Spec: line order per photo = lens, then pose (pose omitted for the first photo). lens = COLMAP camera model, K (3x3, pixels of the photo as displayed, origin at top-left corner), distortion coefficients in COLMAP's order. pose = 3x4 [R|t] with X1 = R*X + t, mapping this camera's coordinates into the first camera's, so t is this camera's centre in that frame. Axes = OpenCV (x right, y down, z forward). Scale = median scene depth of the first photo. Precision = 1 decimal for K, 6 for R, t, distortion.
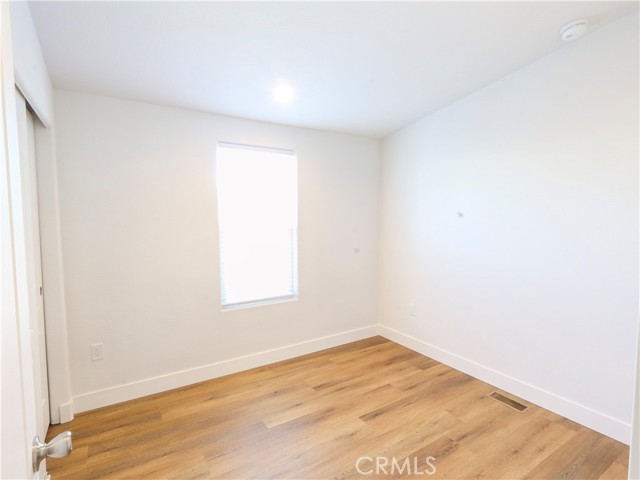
lens RADIAL K [[333.6, 0, 330.8], [0, 333.6, 239.8], [0, 0, 1]] dist [-0.000904, 0.002020]
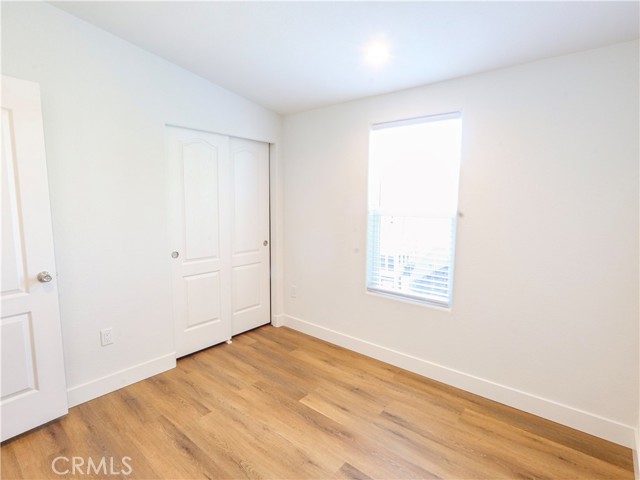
lens RADIAL K [[333.6, 0, 319.4], [0, 333.6, 238.5], [0, 0, 1]] dist [-0.000904, 0.002020]
pose [[0.287971, 0.114295, -0.950794, 0.608896], [-0.078476, 0.992329, 0.095520, -0.039980], [0.954418, 0.047108, 0.294731, 0.570650]]
